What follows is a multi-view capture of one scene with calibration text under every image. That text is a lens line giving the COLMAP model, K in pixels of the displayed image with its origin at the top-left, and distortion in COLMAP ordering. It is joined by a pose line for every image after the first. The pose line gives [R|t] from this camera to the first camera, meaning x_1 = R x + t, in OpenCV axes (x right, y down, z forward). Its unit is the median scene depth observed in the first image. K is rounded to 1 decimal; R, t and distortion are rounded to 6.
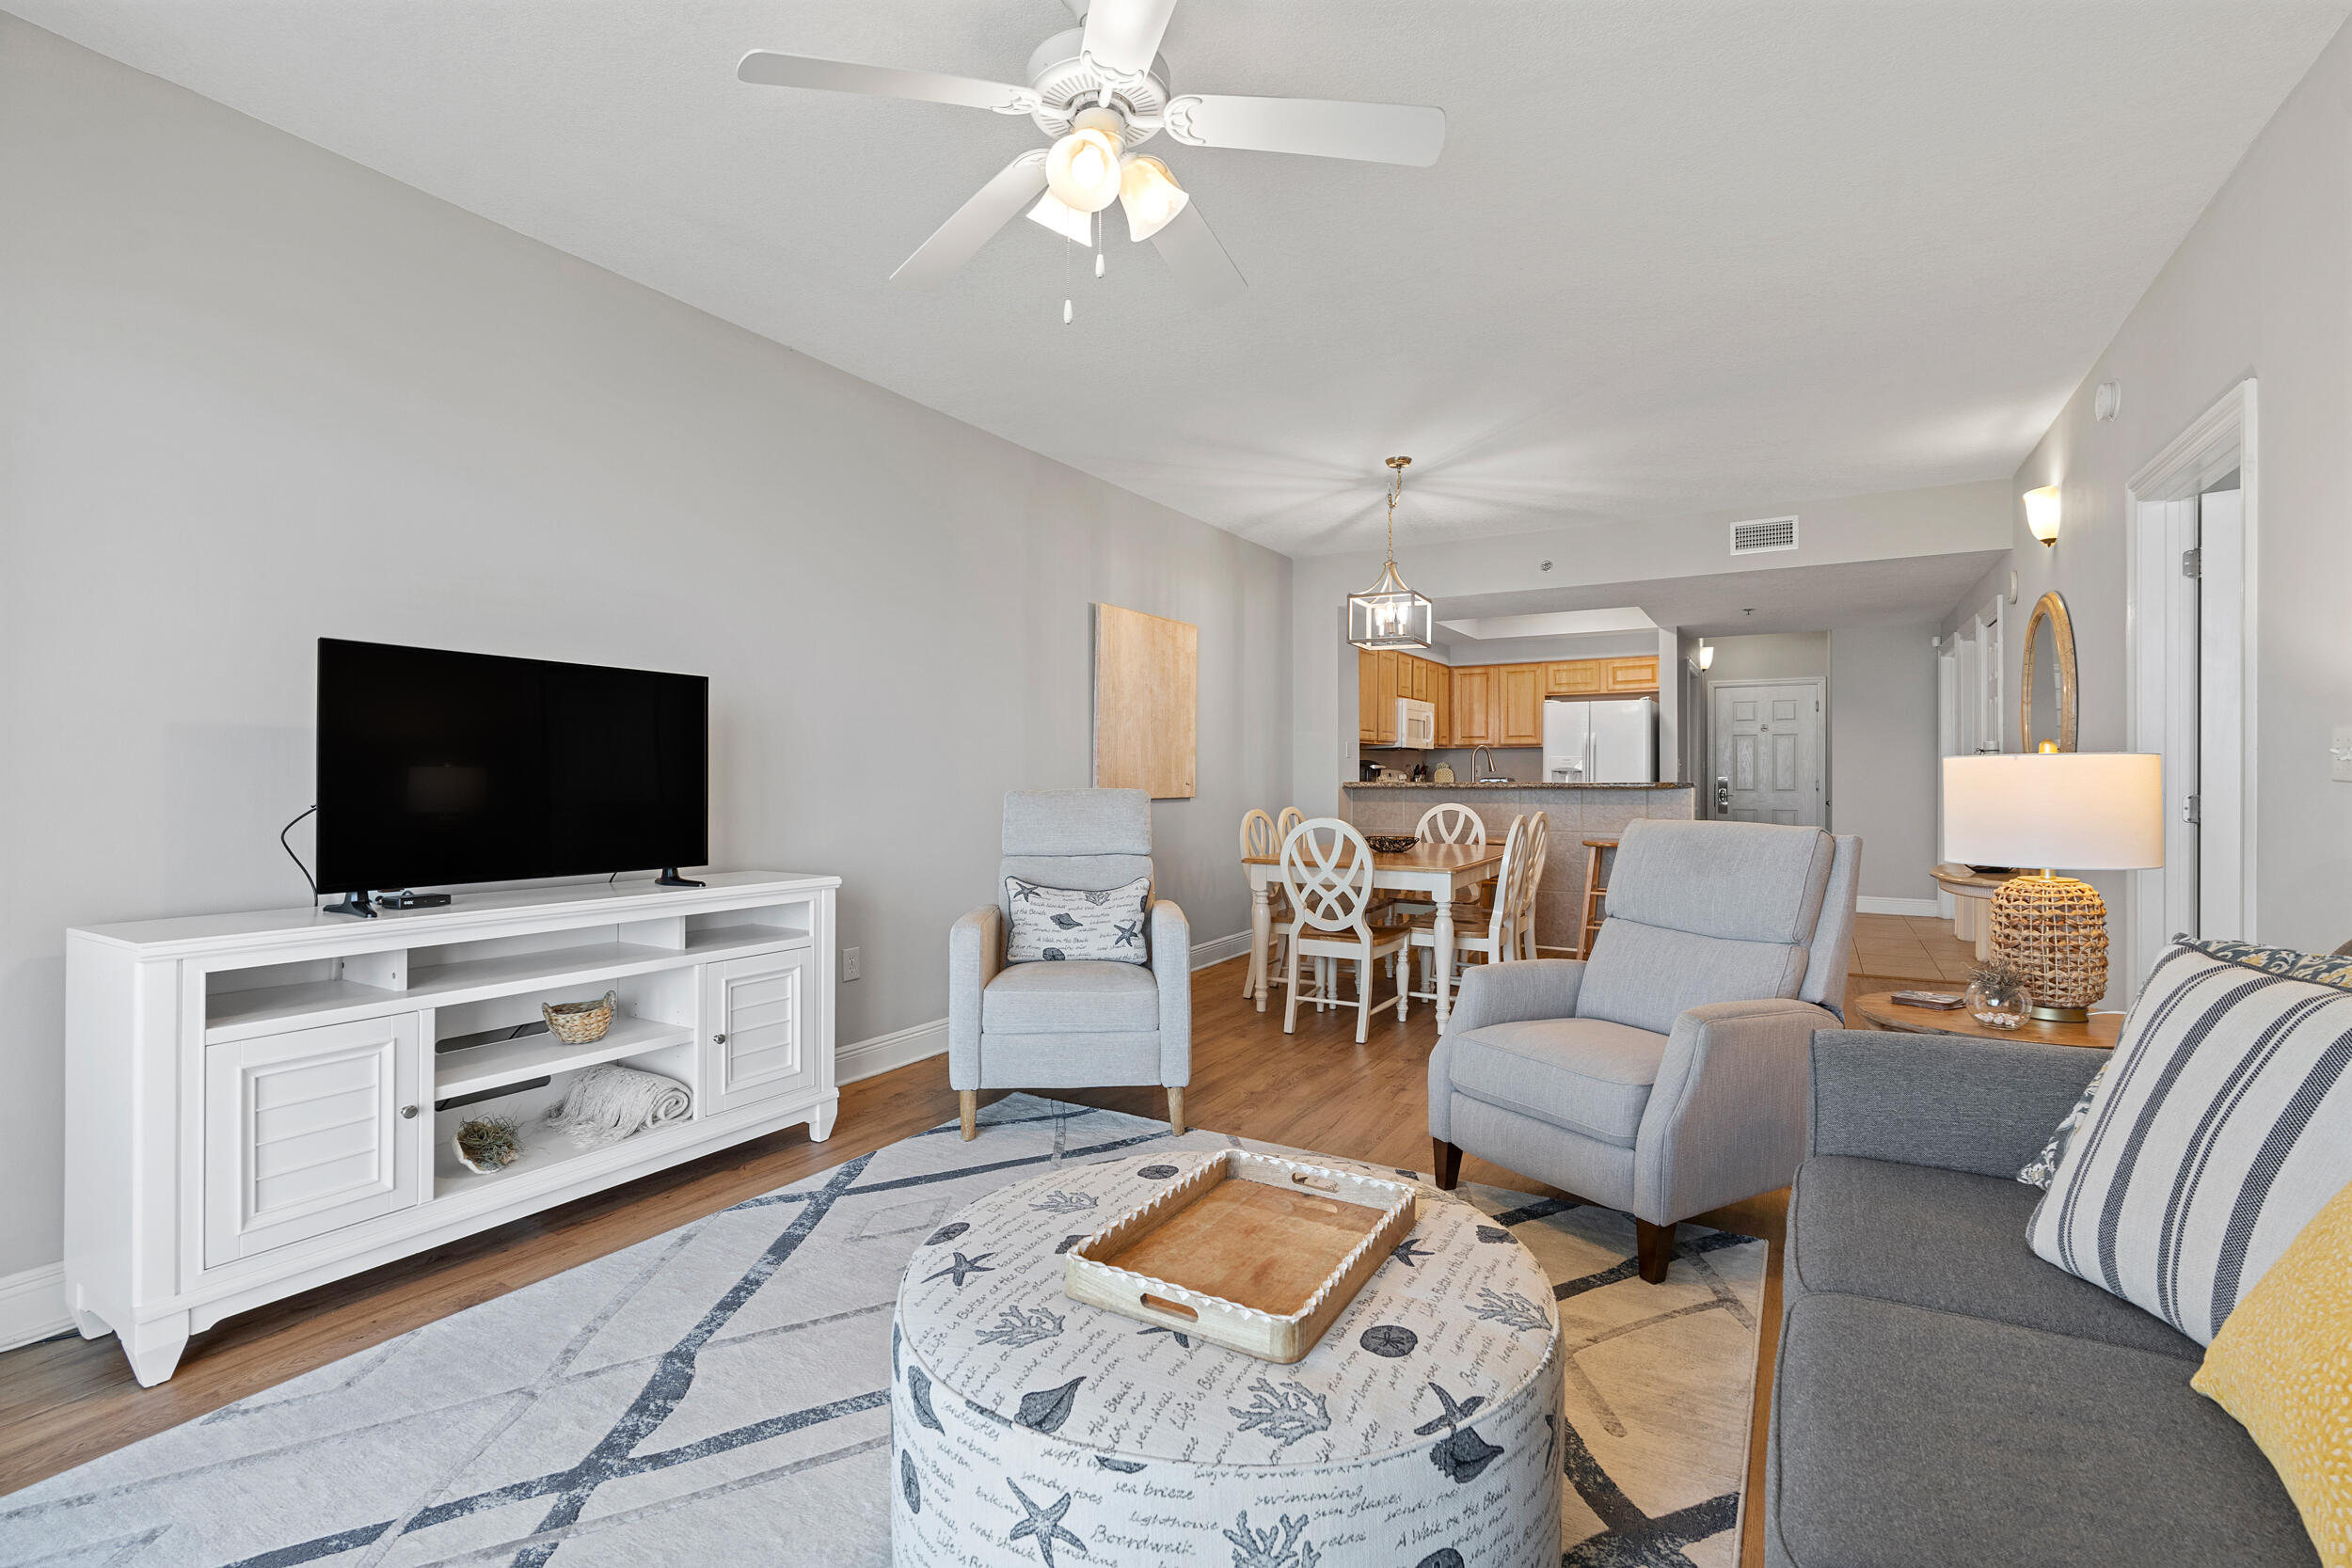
lens RADIAL K [[1068.1, 0, 1183.3], [0, 1068.1, 781.2], [0, 0, 1]] dist [-0.006998, 0.002757]
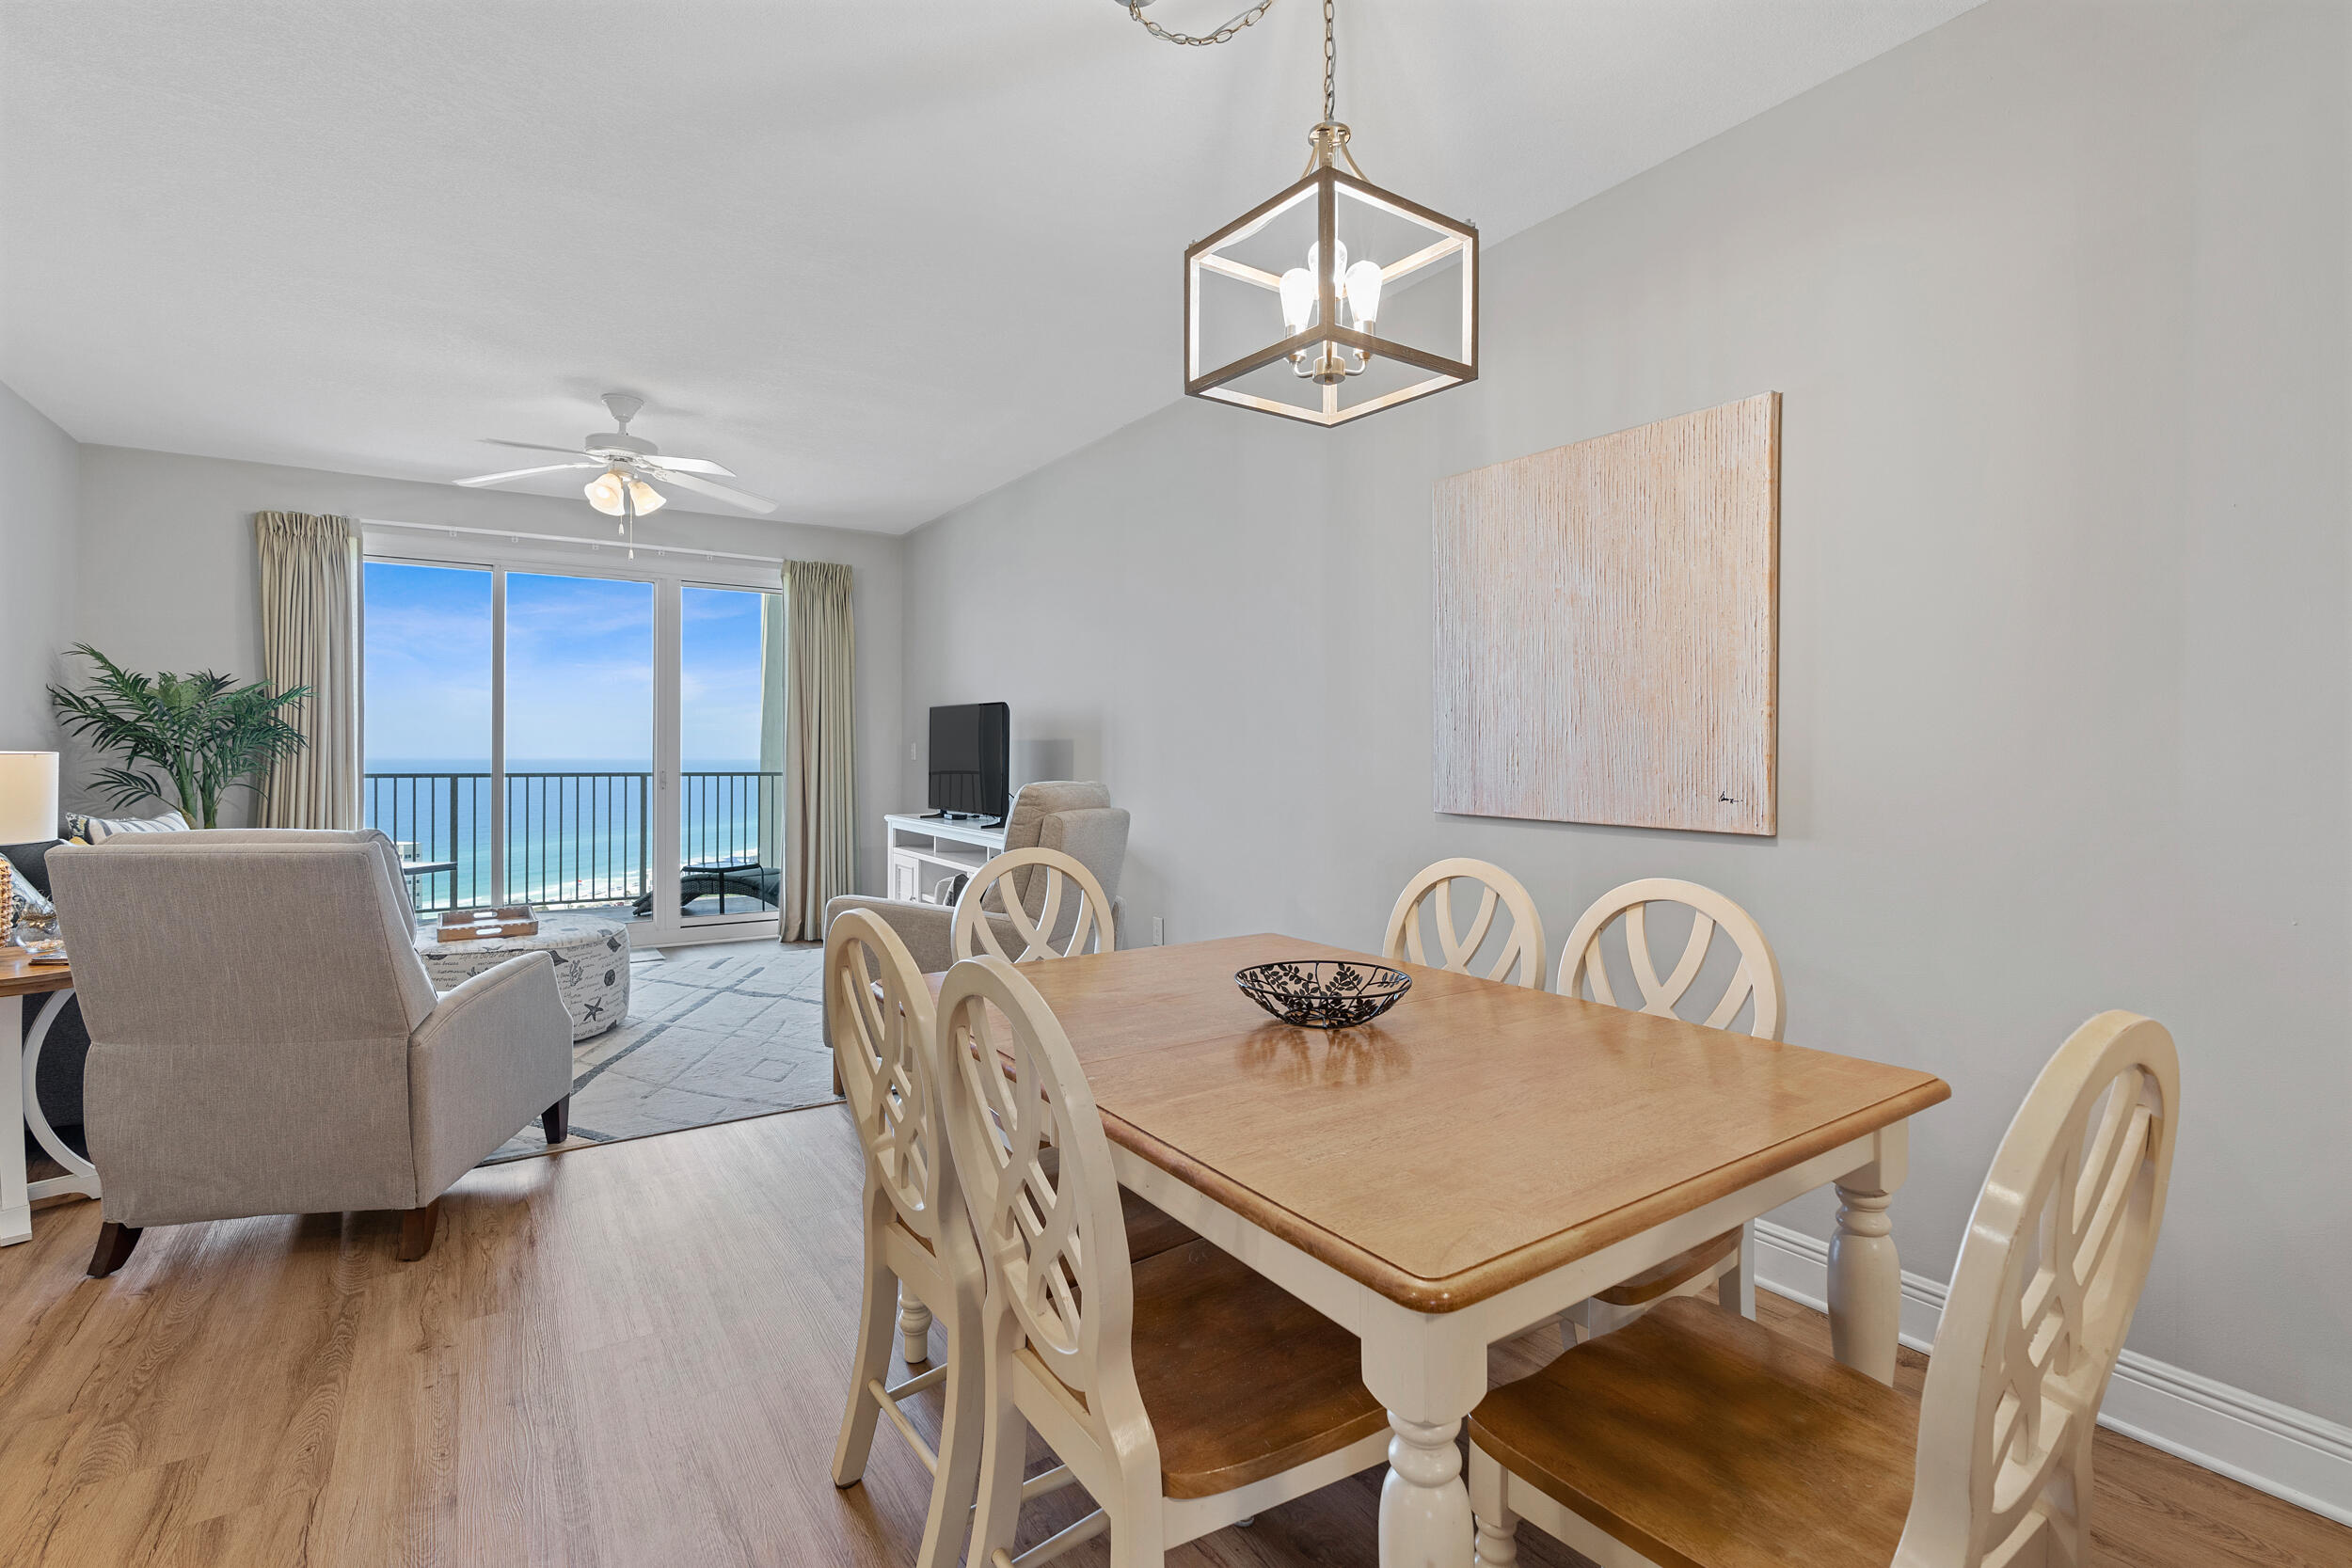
lens RADIAL K [[1068.1, 0, 1163.1], [0, 1068.1, 757.0], [0, 0, 1]] dist [-0.006998, 0.002757]
pose [[-0.453368, 0.002687, -0.891320, 0.332391], [-0.008021, 0.999943, 0.007094, -0.010217], [0.891287, 0.010365, -0.453320, 0.724687]]
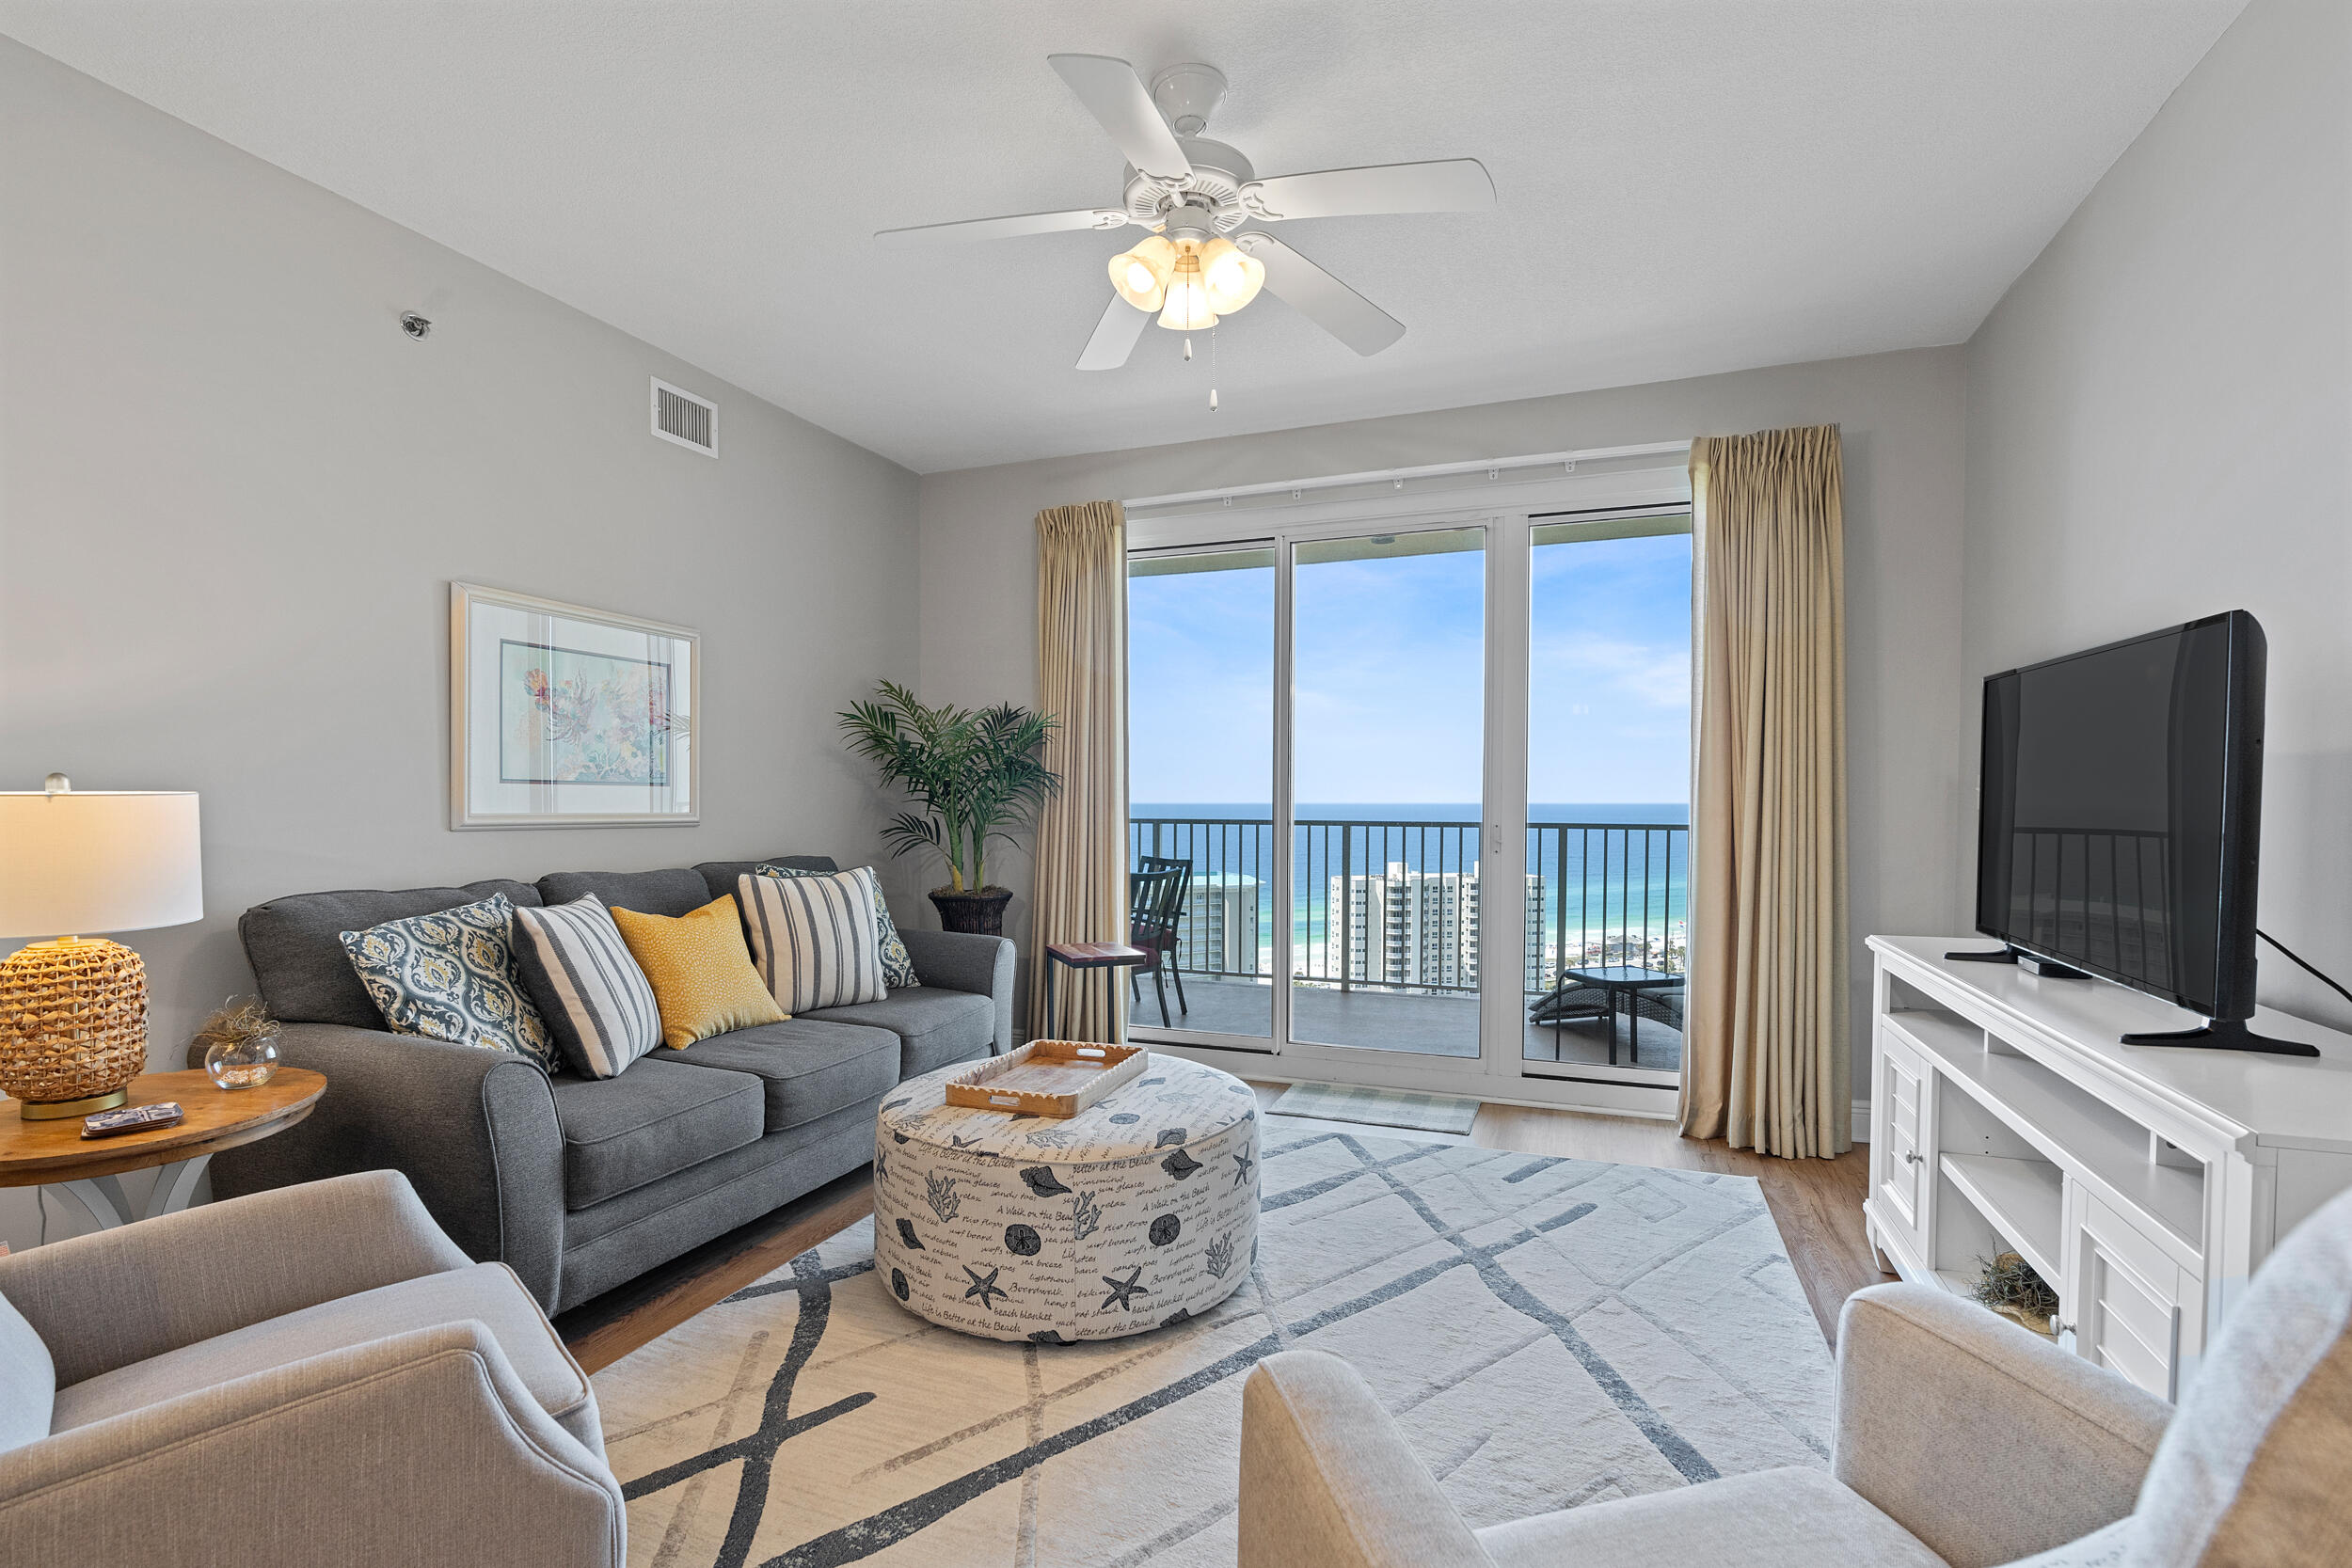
lens RADIAL K [[1068.1, 0, 1184.8], [0, 1068.1, 824.8], [0, 0, 1]] dist [-0.006998, 0.002757]
pose [[-0.987053, 0.003083, -0.160363, 0.025122], [-0.002323, 0.999436, 0.033508, -0.007602], [0.160376, 0.033447, -0.986489, 0.509139]]
